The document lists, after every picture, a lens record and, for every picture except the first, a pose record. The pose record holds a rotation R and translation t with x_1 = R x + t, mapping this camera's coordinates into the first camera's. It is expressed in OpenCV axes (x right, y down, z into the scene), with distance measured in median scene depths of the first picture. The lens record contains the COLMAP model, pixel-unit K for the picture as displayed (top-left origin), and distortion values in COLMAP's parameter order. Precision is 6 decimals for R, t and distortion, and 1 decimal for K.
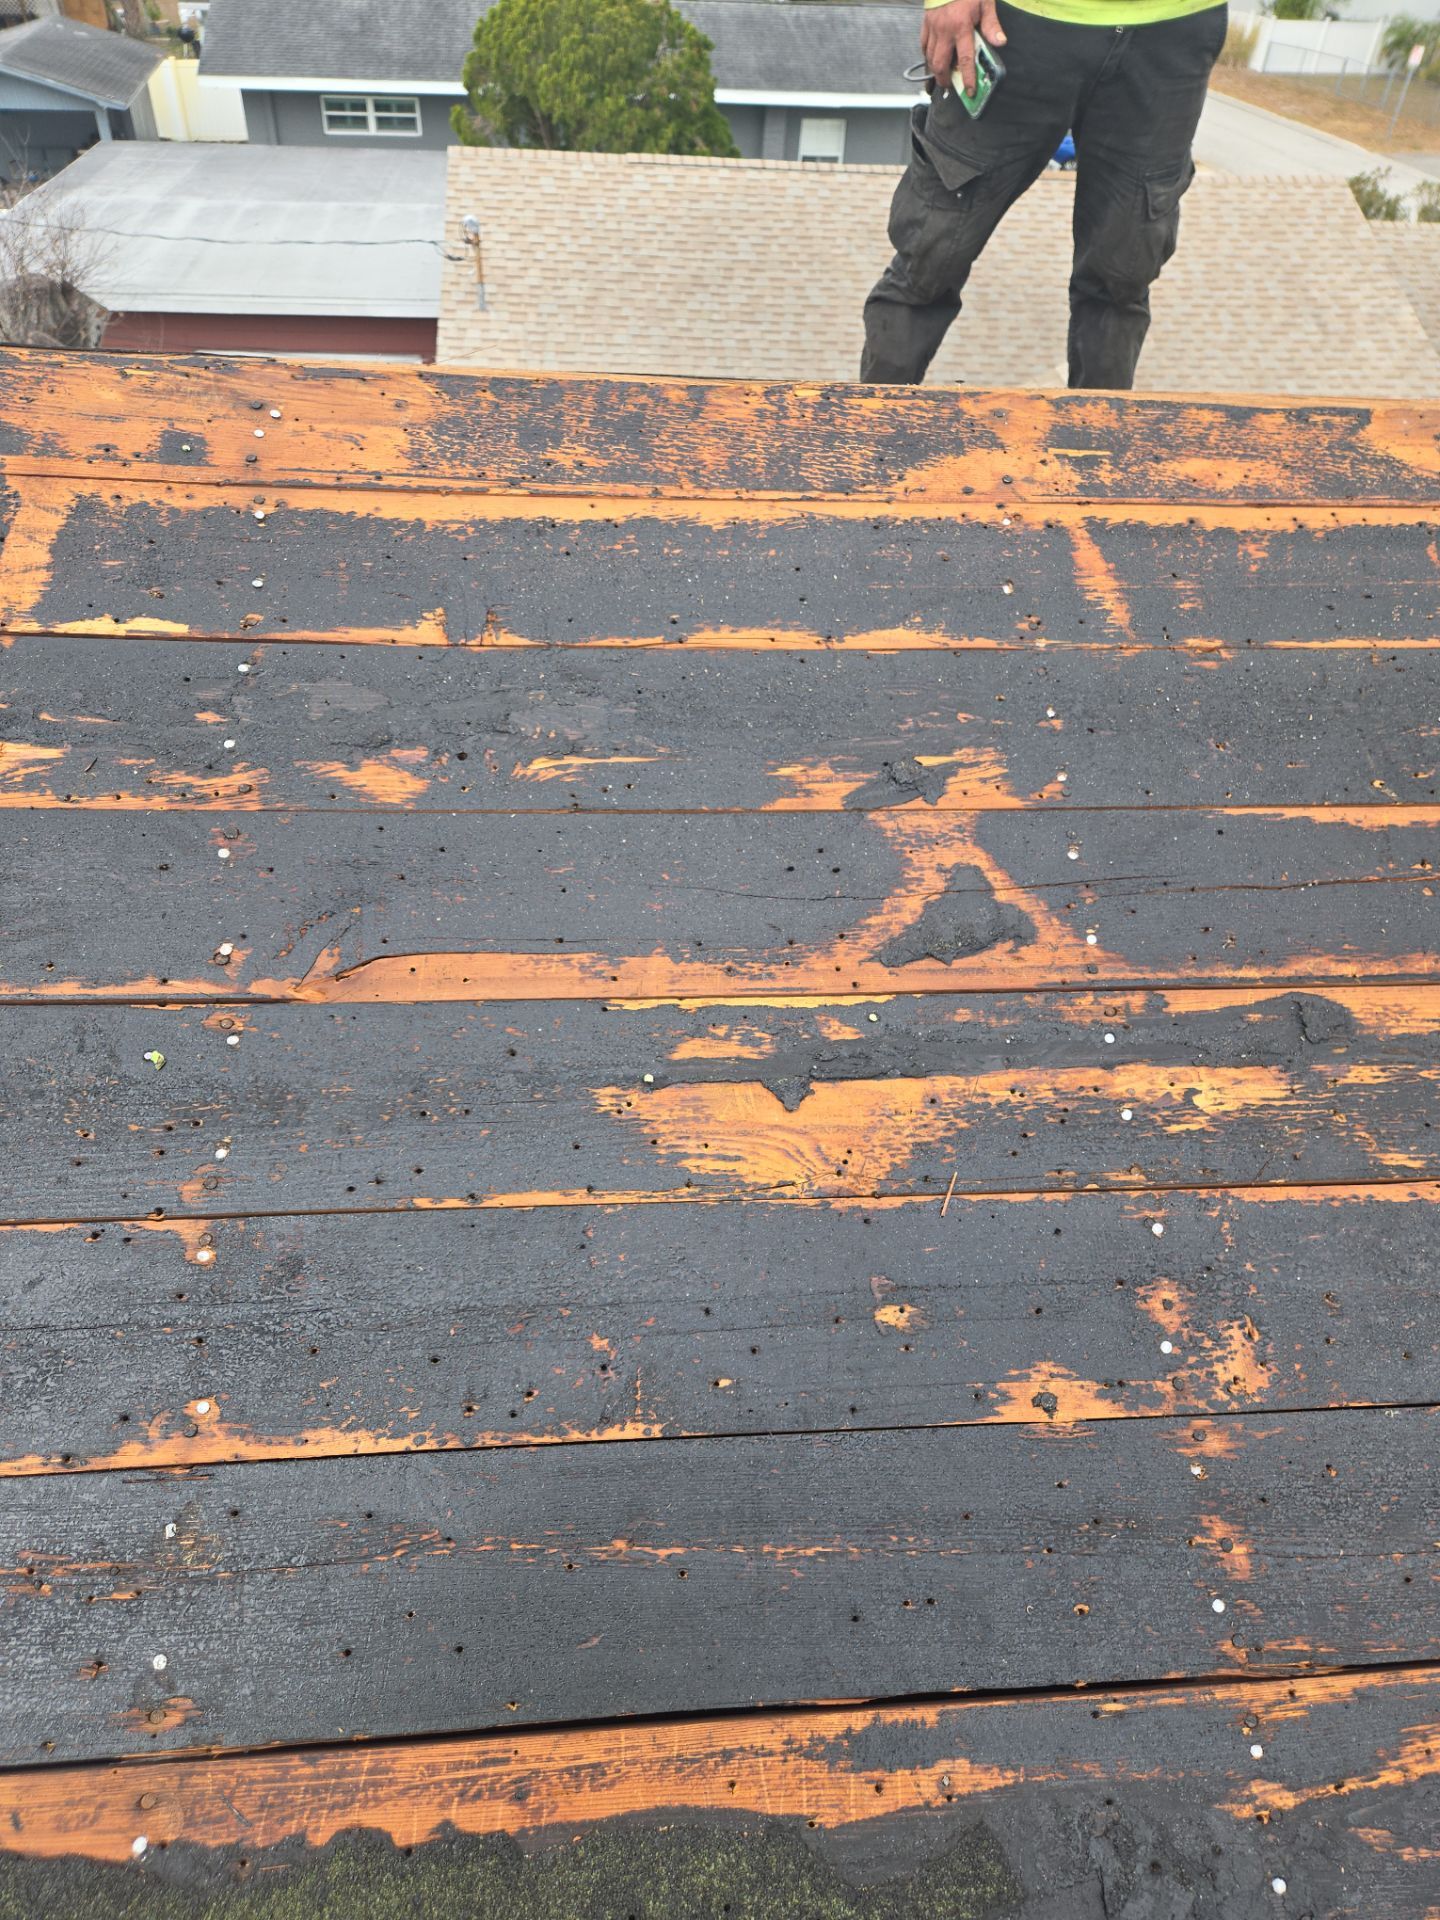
lens RADIAL K [[1367.1, 0, 695.1], [0, 1367.1, 946.5], [0, 0, 1]] dist [0.087827, -0.088204]
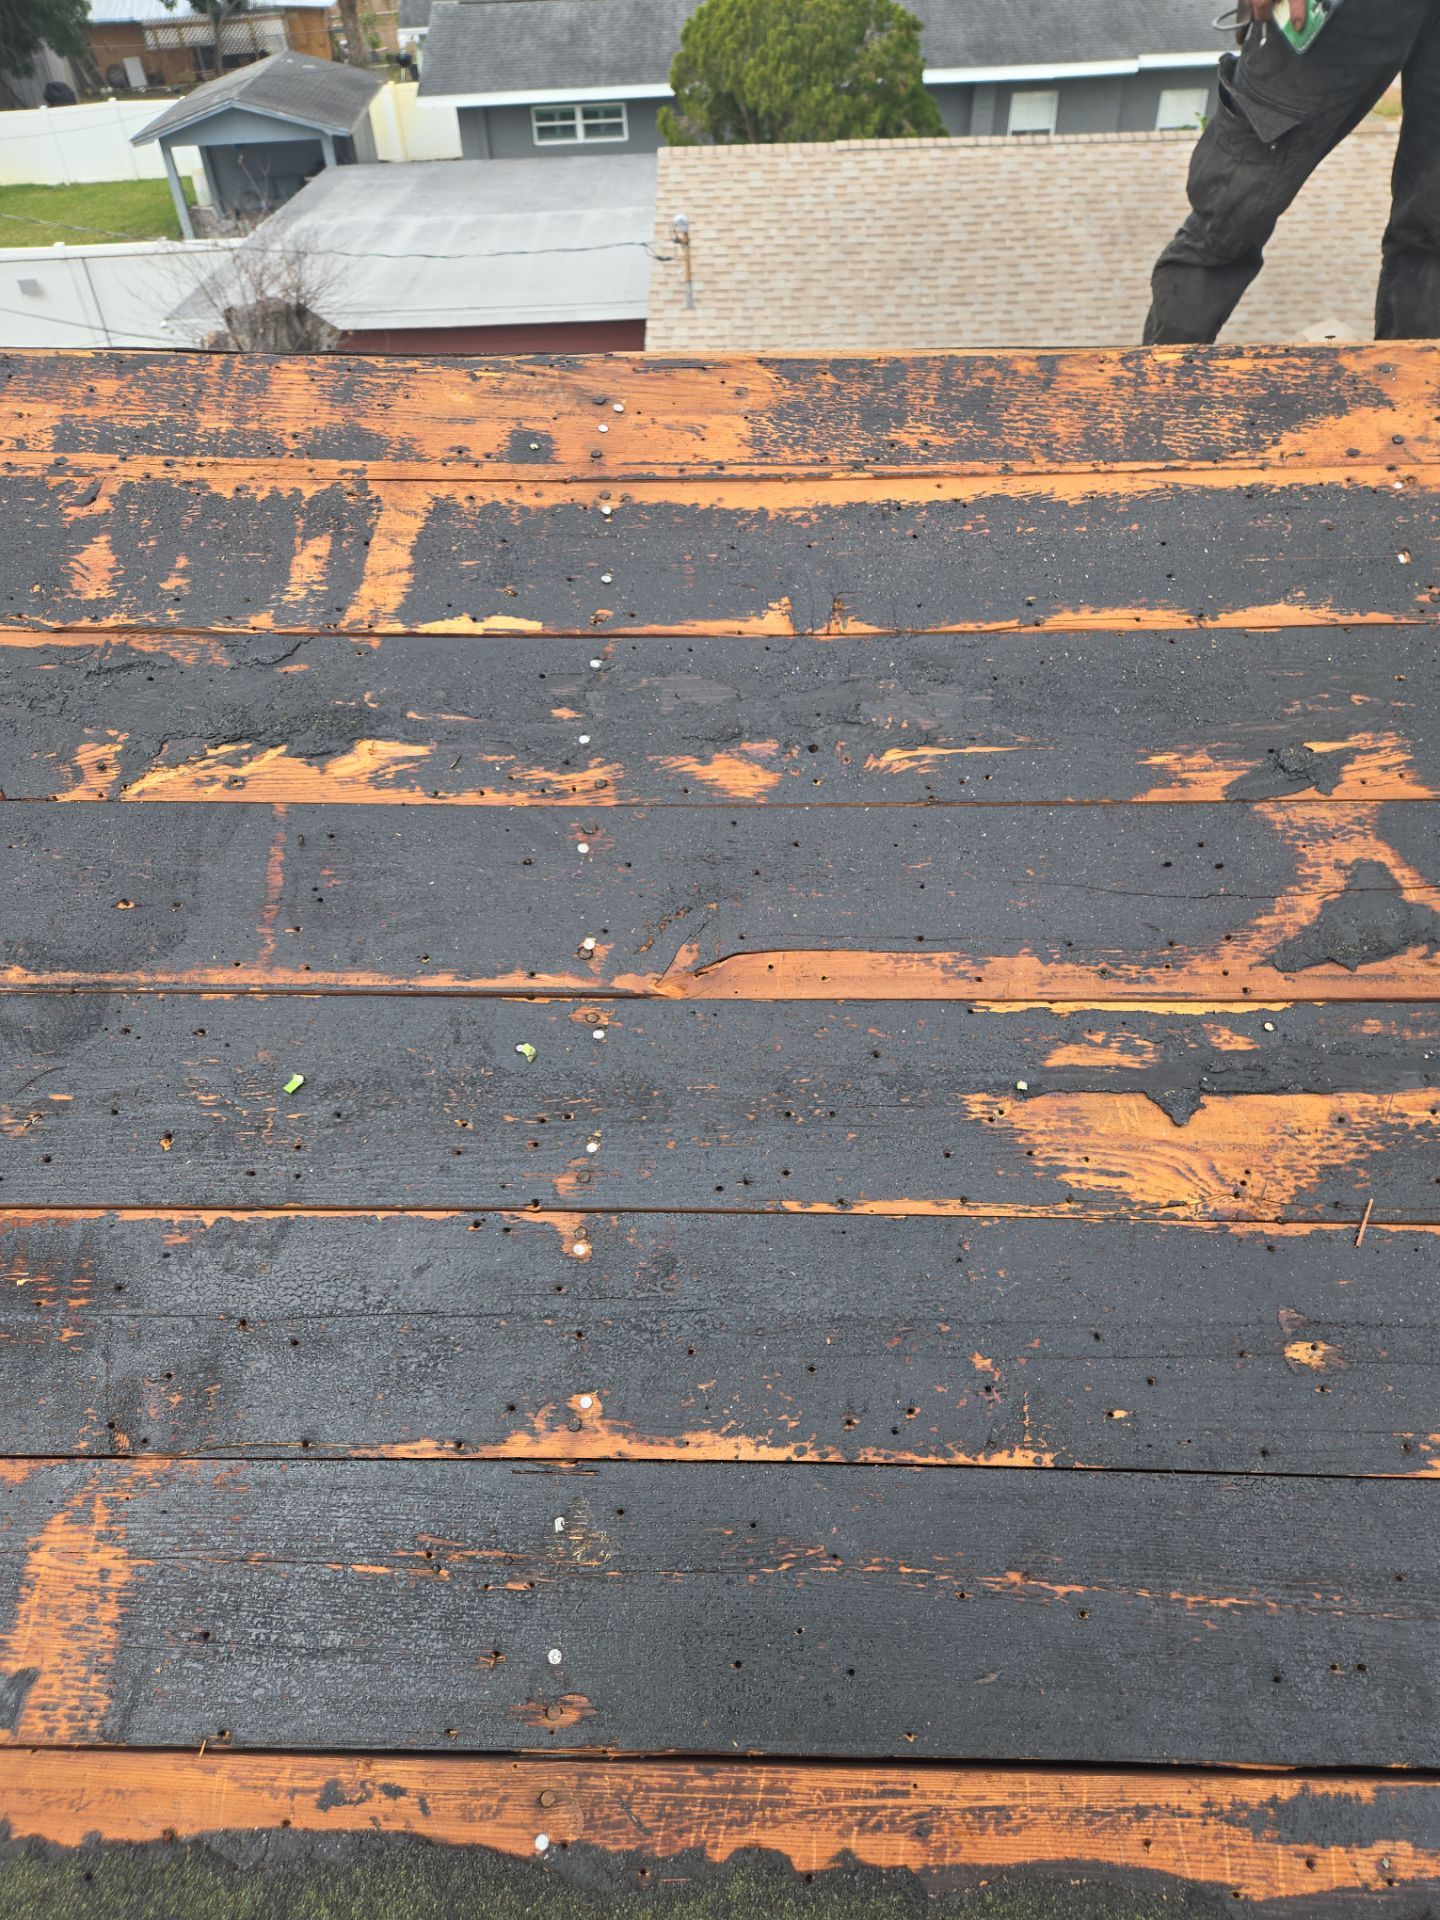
lens RADIAL K [[1367.1, 0, 695.1], [0, 1367.1, 946.5], [0, 0, 1]] dist [0.087827, -0.088204]
pose [[0.989521, 0.012697, -0.143828, -0.119138], [-0.011946, 0.999910, 0.006081, -0.003040], [0.143892, -0.004299, 0.989584, 0.024456]]
